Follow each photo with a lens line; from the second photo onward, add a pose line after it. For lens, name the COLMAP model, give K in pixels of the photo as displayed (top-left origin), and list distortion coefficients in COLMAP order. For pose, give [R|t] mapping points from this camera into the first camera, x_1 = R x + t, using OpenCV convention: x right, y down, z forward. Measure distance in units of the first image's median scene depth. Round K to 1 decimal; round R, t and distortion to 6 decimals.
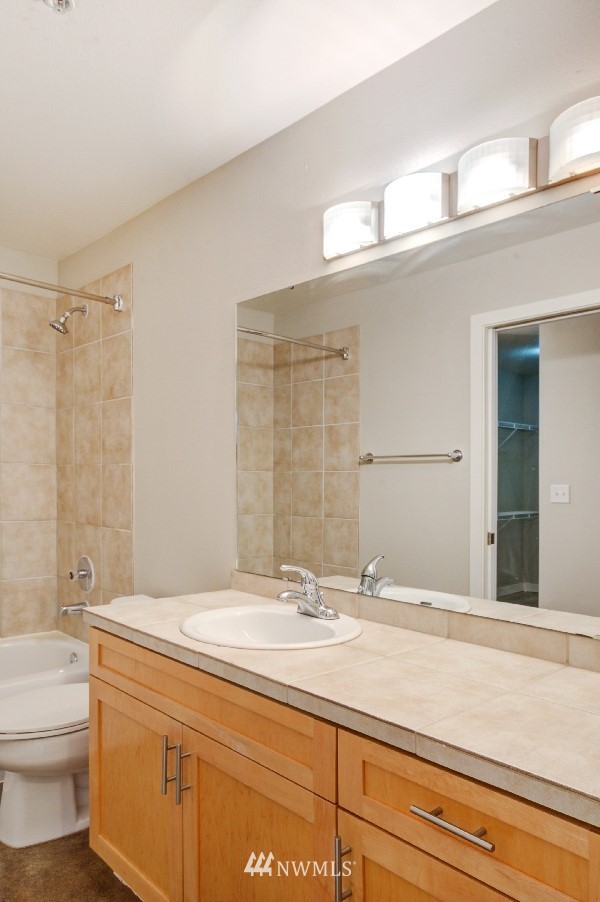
lens RADIAL K [[634.1, 0, 316.1], [0, 634.1, 516.8], [0, 0, 1]] dist [0.009740, 0.005654]
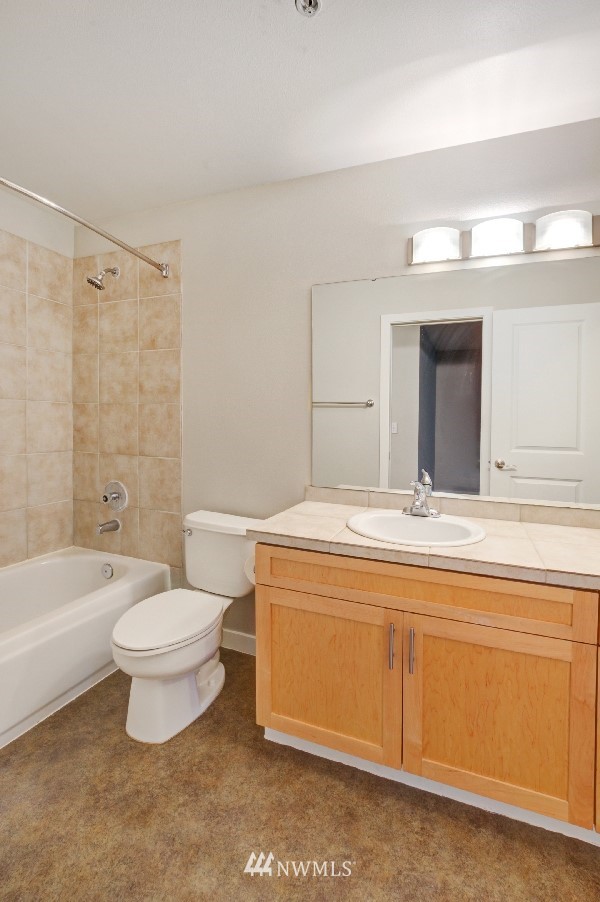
lens RADIAL K [[398.4, 0, 304.9], [0, 398.4, 446.6], [0, 0, 1]] dist [-0.023306, 0.001895]
pose [[0.903386, -0.023370, 0.428191, -0.359229], [0.016131, 0.999659, 0.020528, -0.011553], [-0.428524, -0.011638, 0.903455, 0.184369]]
